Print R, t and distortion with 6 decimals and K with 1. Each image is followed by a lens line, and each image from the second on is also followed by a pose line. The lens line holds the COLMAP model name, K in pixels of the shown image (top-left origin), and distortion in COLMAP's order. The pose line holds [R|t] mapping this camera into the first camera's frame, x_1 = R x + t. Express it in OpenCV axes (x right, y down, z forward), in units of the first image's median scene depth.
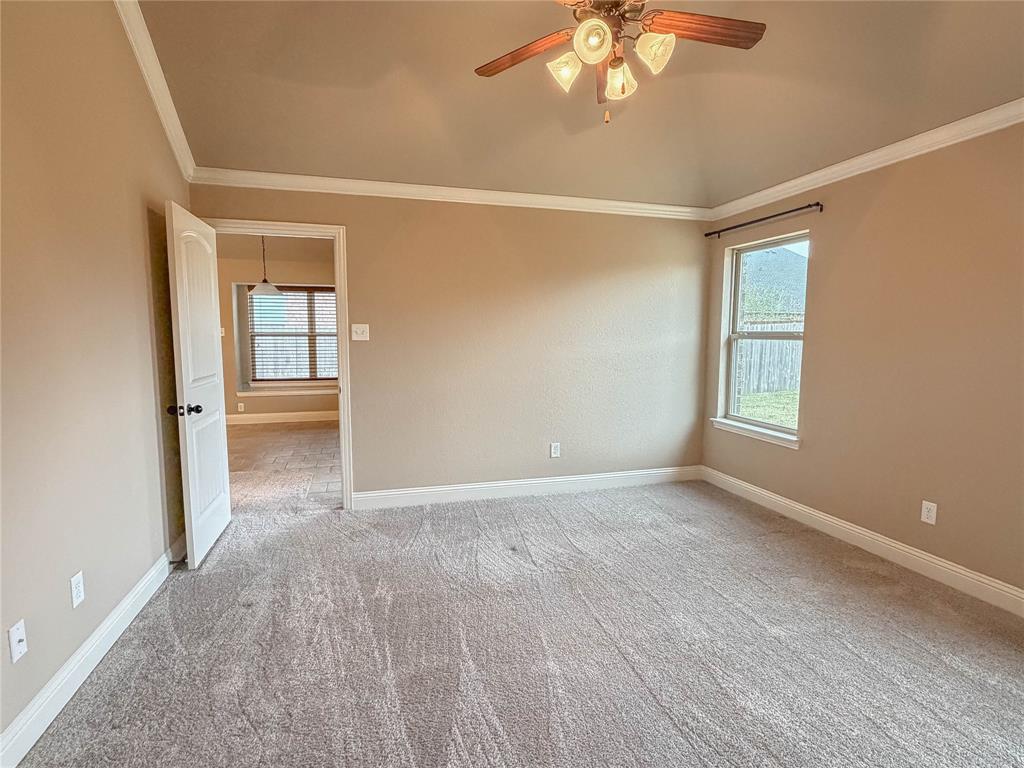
lens RADIAL K [[519.7, 0, 512.0], [0, 519.7, 384.0], [0, 0, 1]] dist [0.000793, 0.000960]
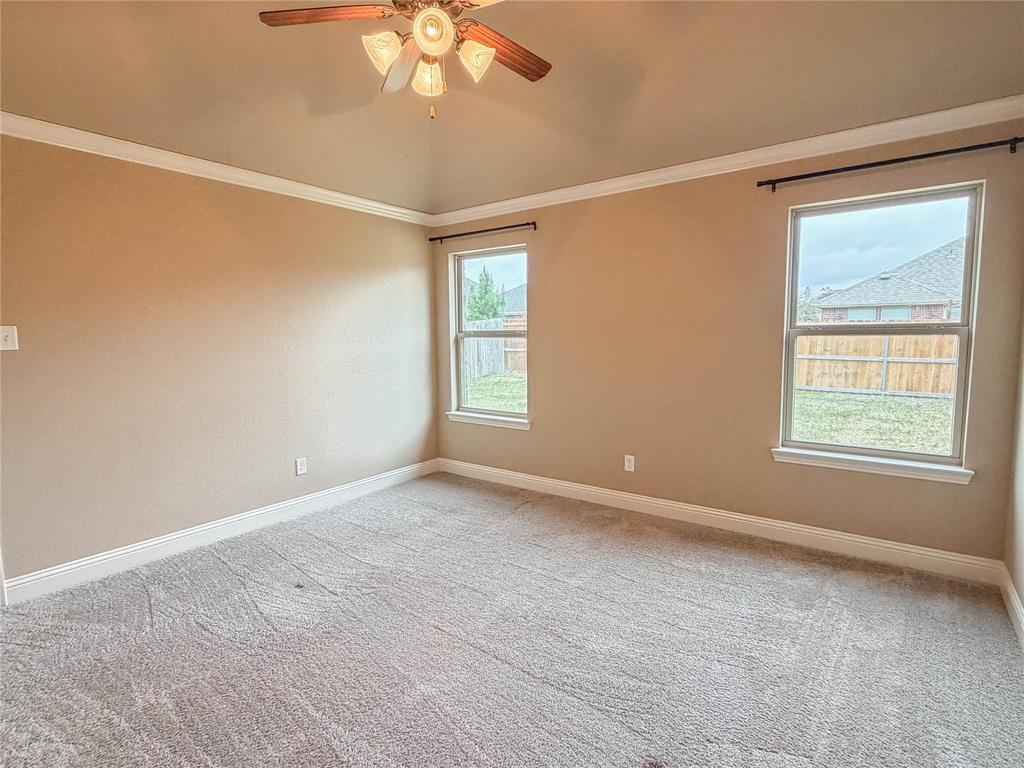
lens RADIAL K [[519.7, 0, 512.0], [0, 519.7, 384.0], [0, 0, 1]] dist [0.000793, 0.000960]
pose [[0.795931, -0.073174, 0.600949, -0.181005], [0.073658, 0.996999, 0.023842, -0.009228], [-0.600890, 0.025288, 0.798931, 0.079323]]
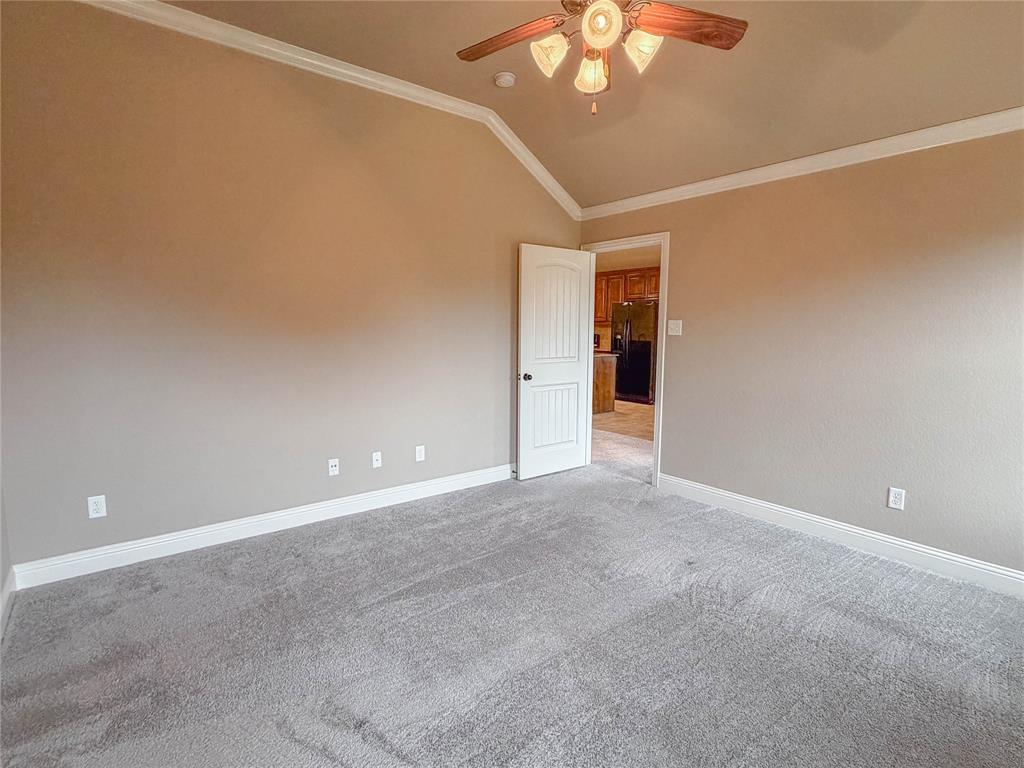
lens RADIAL K [[519.7, 0, 512.0], [0, 519.7, 384.0], [0, 0, 1]] dist [0.000793, 0.000960]
pose [[0.372791, 0.107064, -0.921718, 0.606514], [-0.096926, 0.992380, 0.076070, -0.033762], [0.922839, 0.060980, 0.380328, 0.290067]]
